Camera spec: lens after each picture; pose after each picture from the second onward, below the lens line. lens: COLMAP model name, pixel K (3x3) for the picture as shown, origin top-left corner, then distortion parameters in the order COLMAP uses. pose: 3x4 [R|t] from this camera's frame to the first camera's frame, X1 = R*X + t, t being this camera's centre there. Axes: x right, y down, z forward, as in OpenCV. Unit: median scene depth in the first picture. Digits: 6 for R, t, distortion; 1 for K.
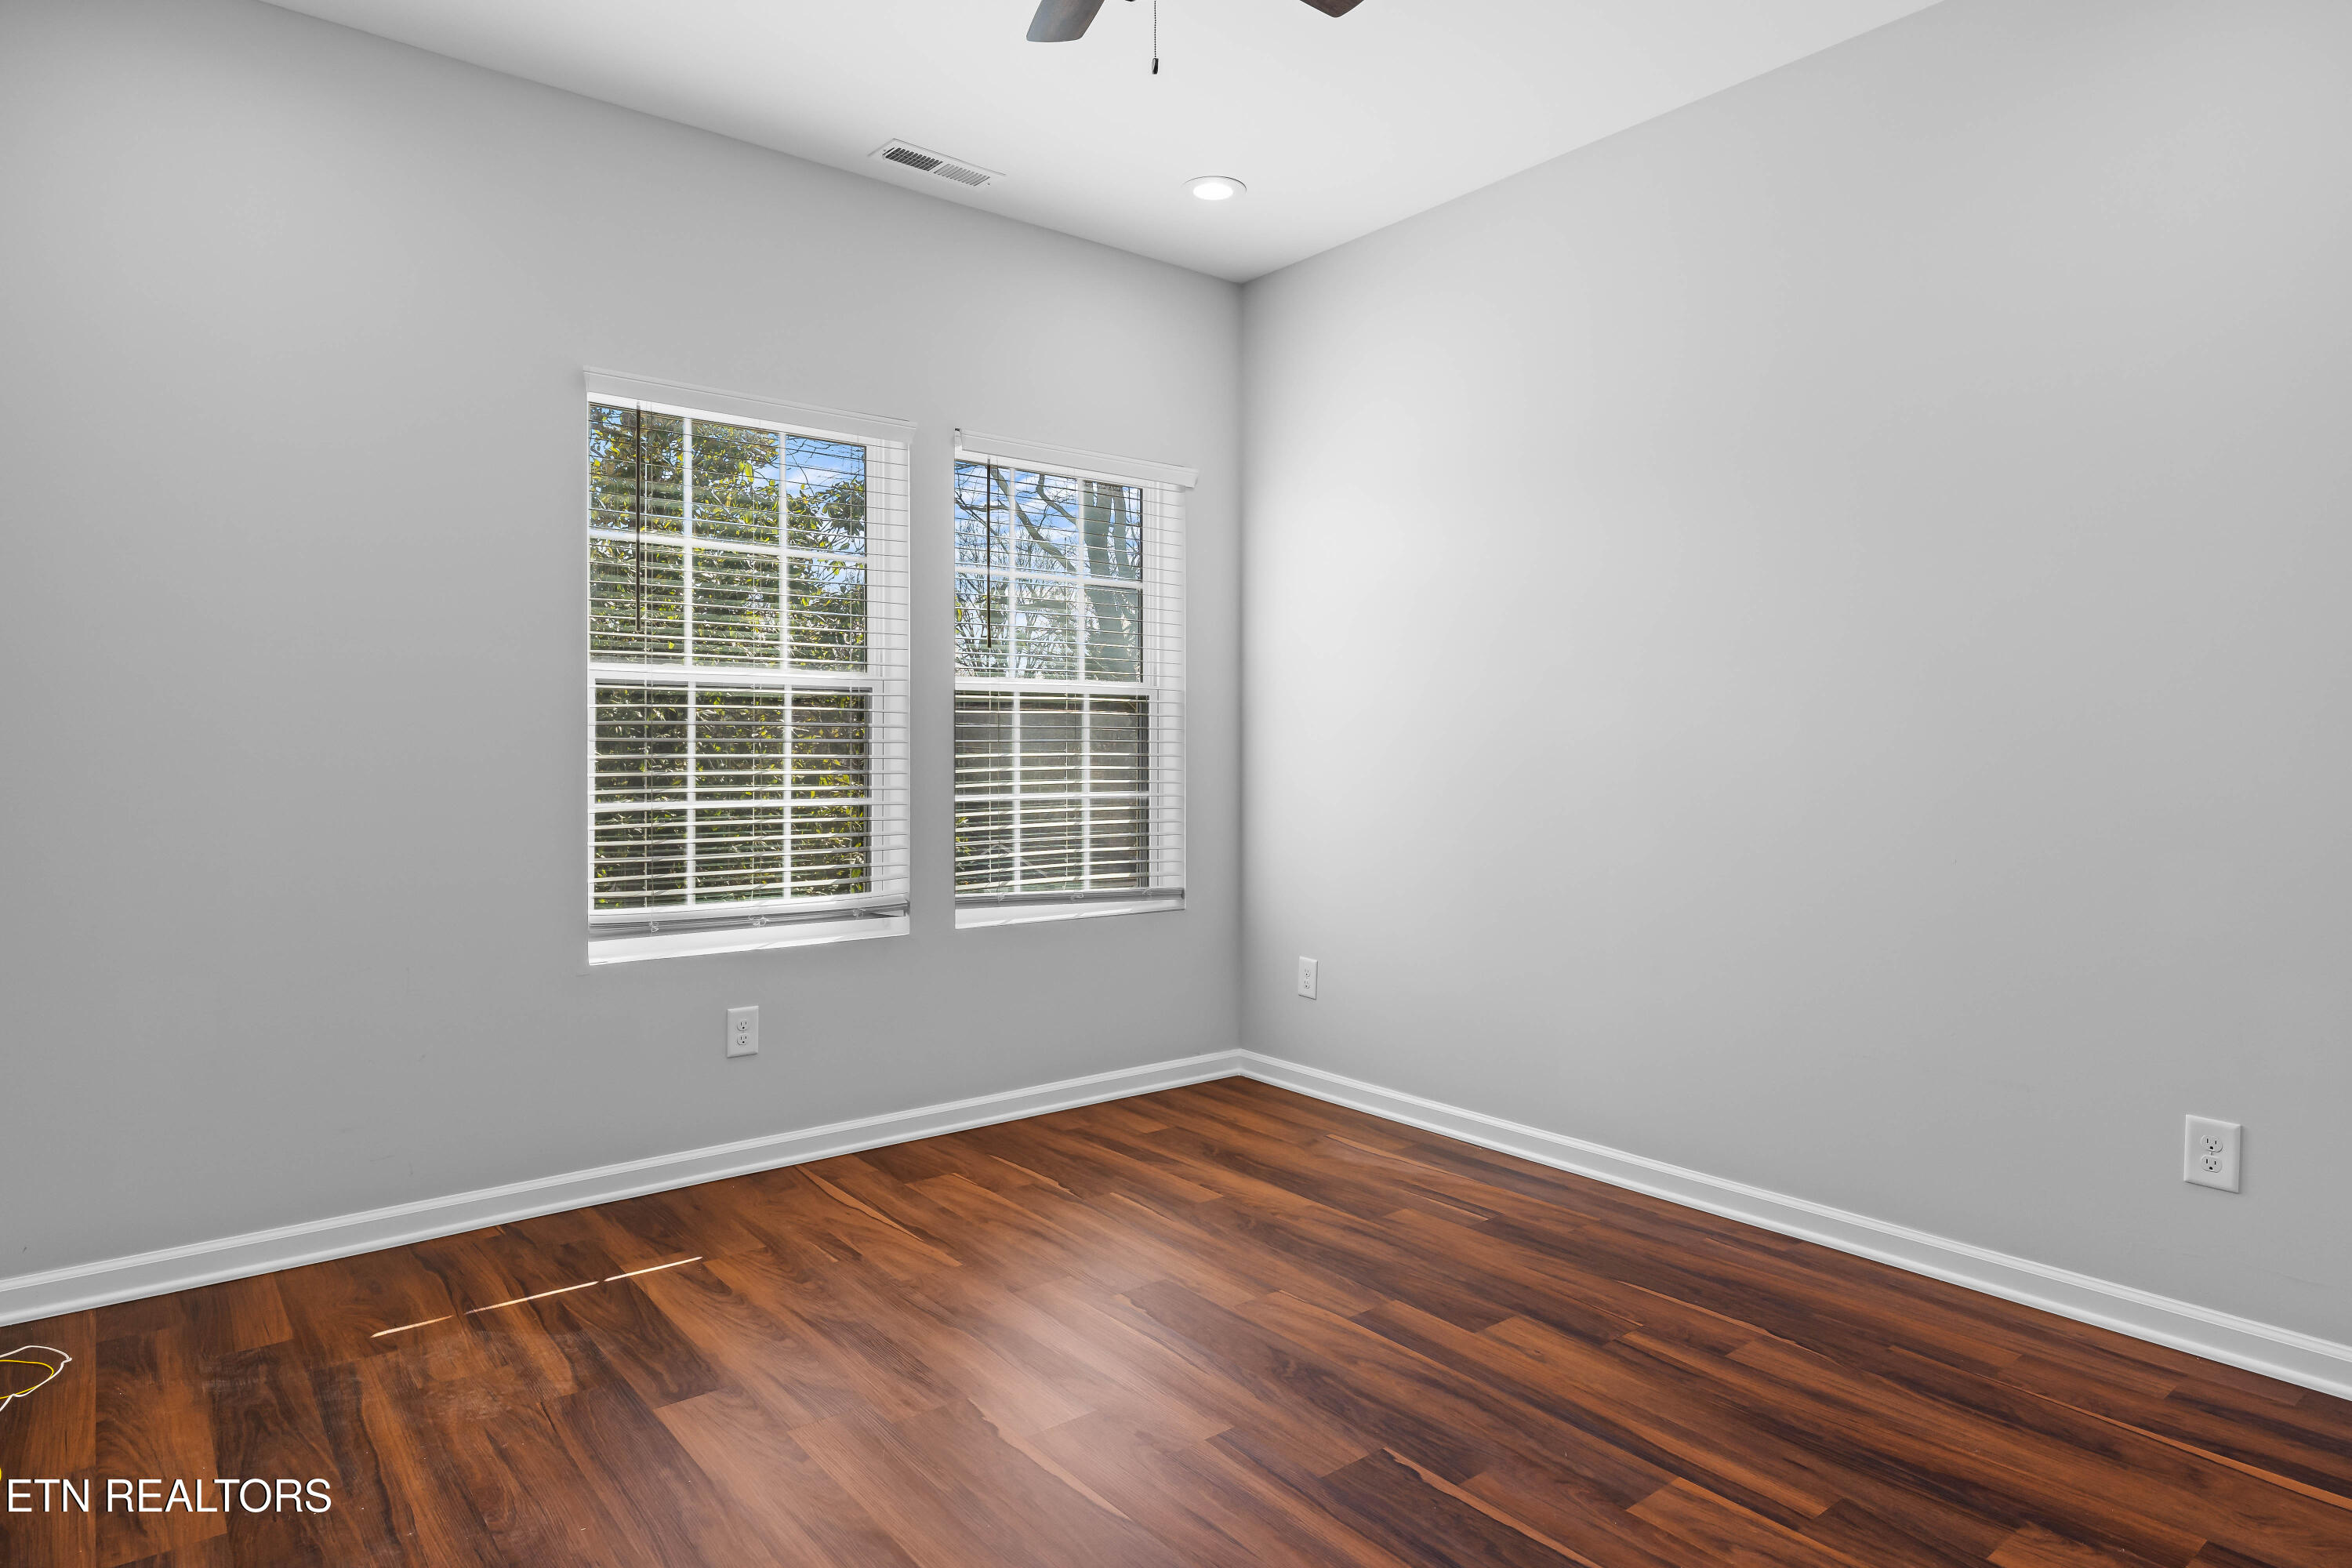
lens RADIAL K [[1382.8, 0, 1178.1], [0, 1382.8, 821.0], [0, 0, 1]] dist [0.002890, 0.000437]
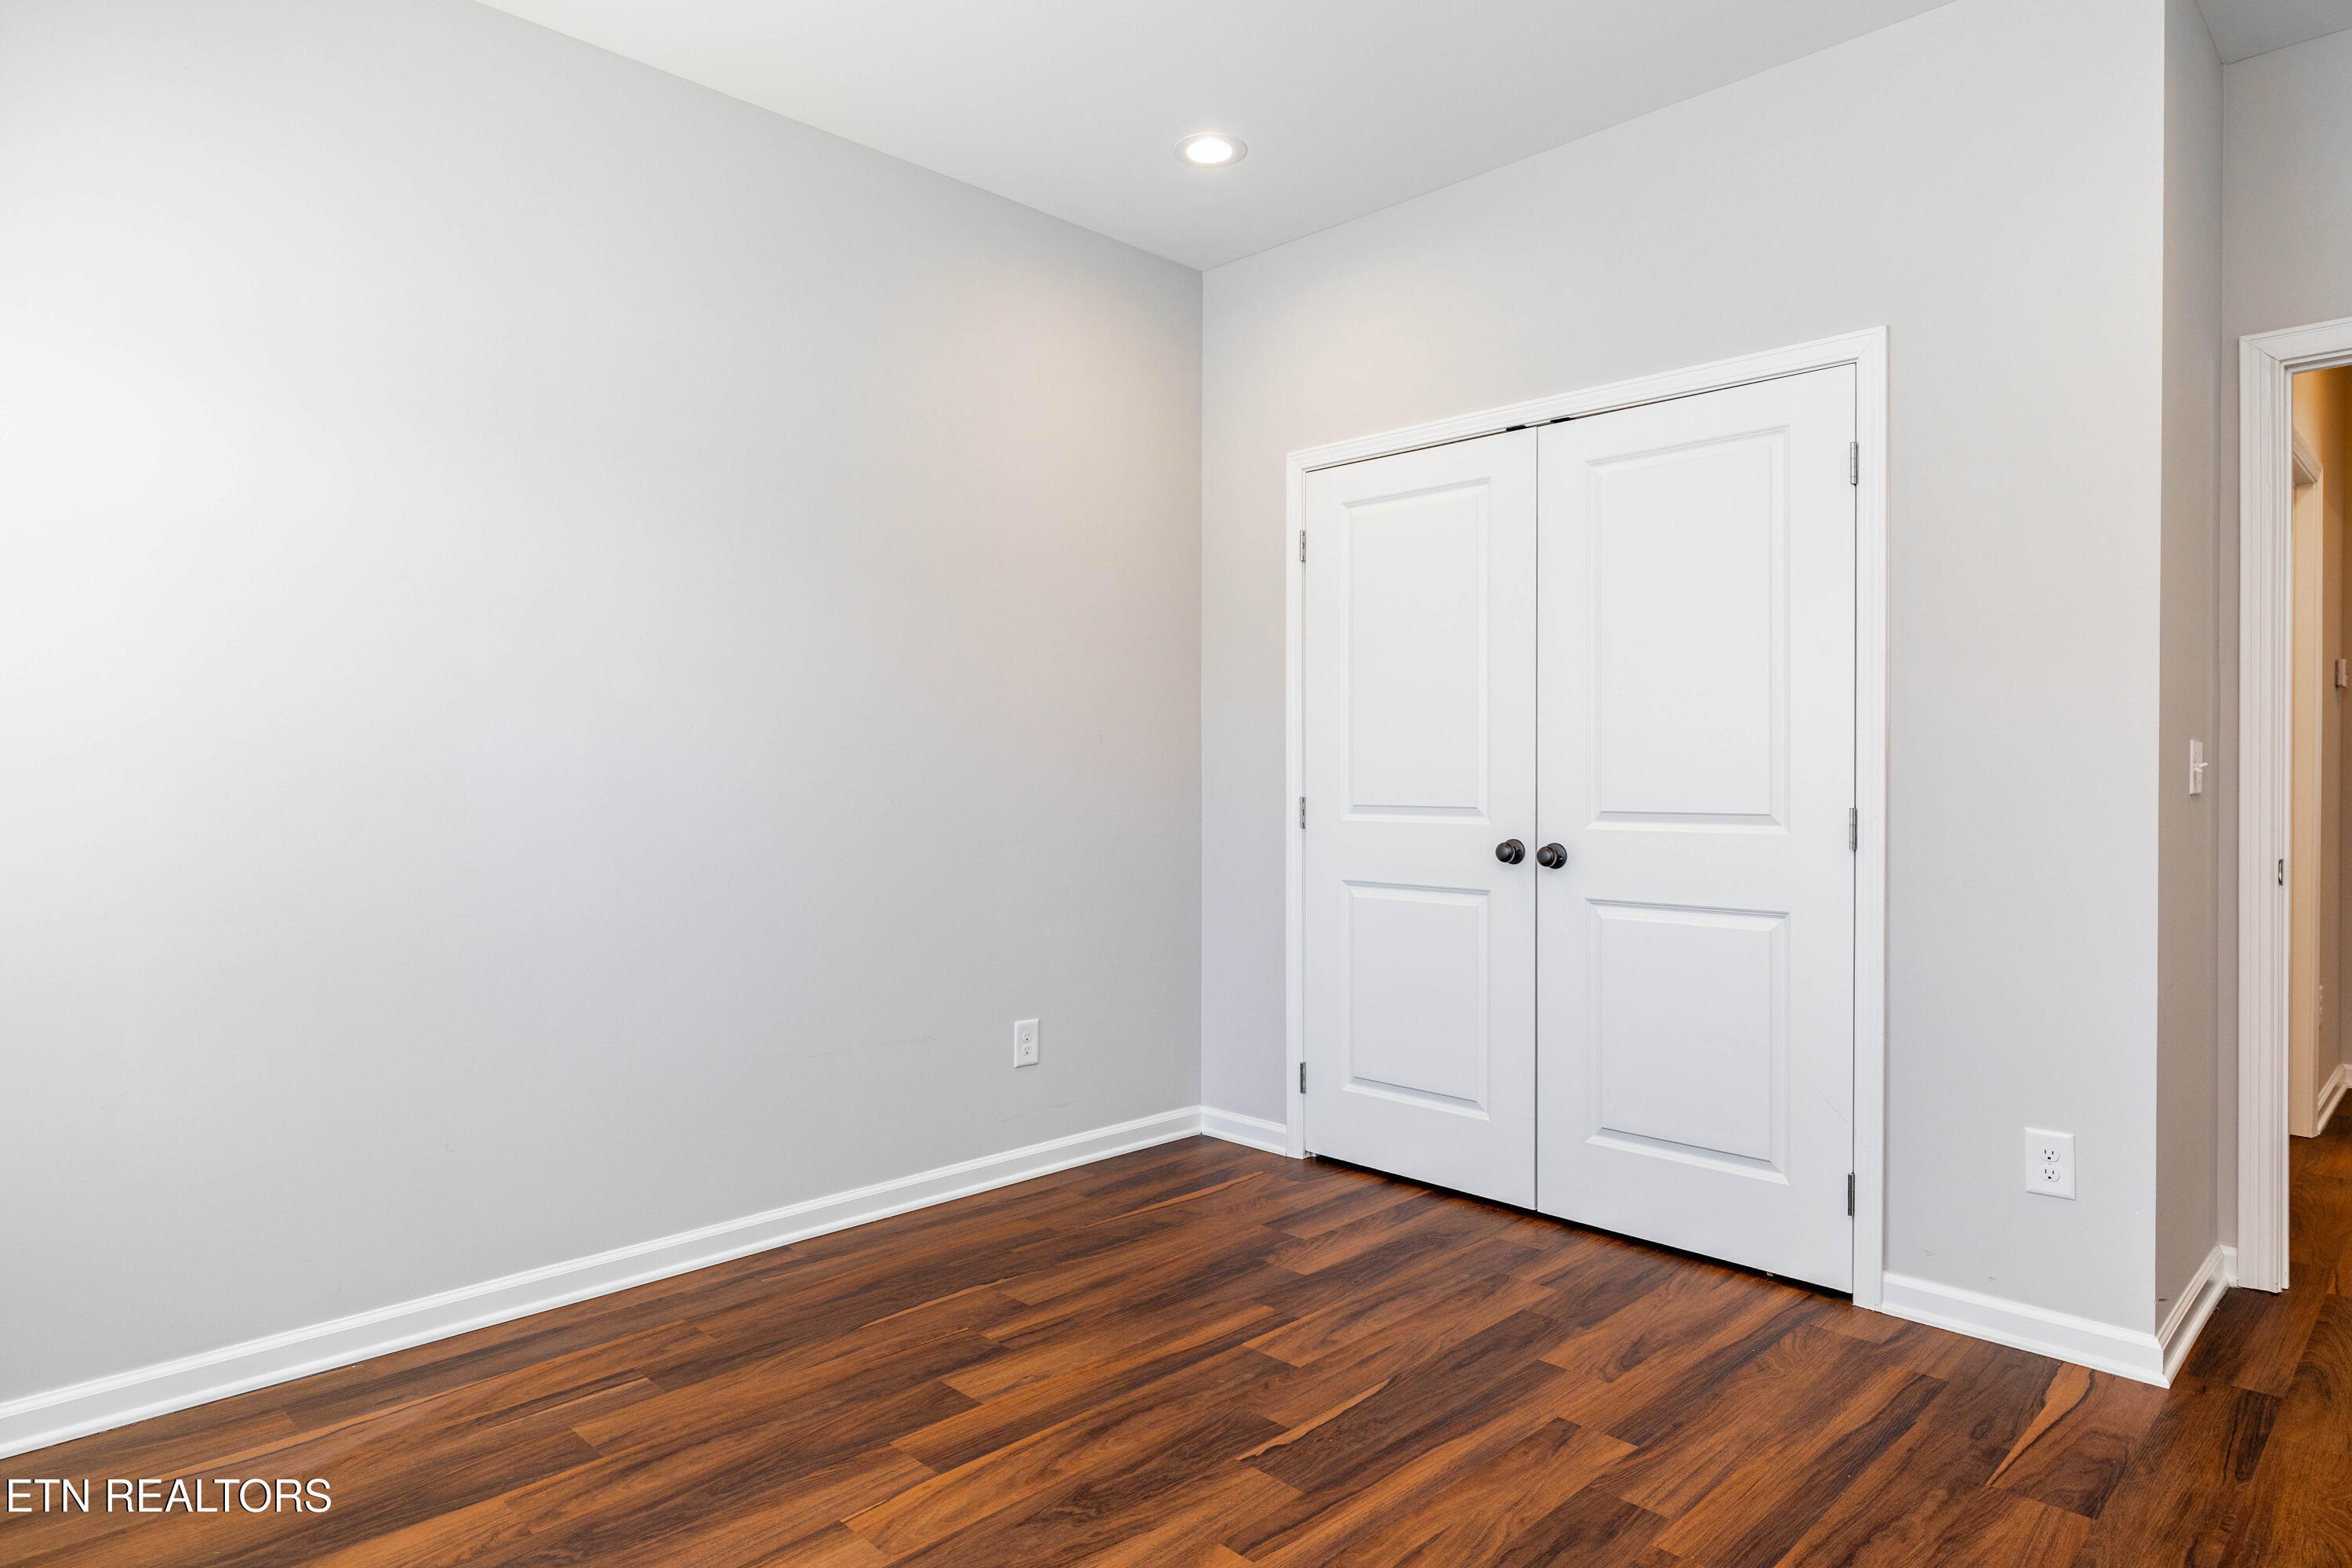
lens RADIAL K [[1339.6, 0, 1176.0], [0, 1339.6, 784.0], [0, 0, 1]] dist [0.000094, 0.000078]
pose [[-0.118154, -0.010685, 0.992938, -0.685705], [0.054264, 0.998378, 0.017201, -0.056153], [-0.991512, 0.055913, -0.117382, 0.938038]]
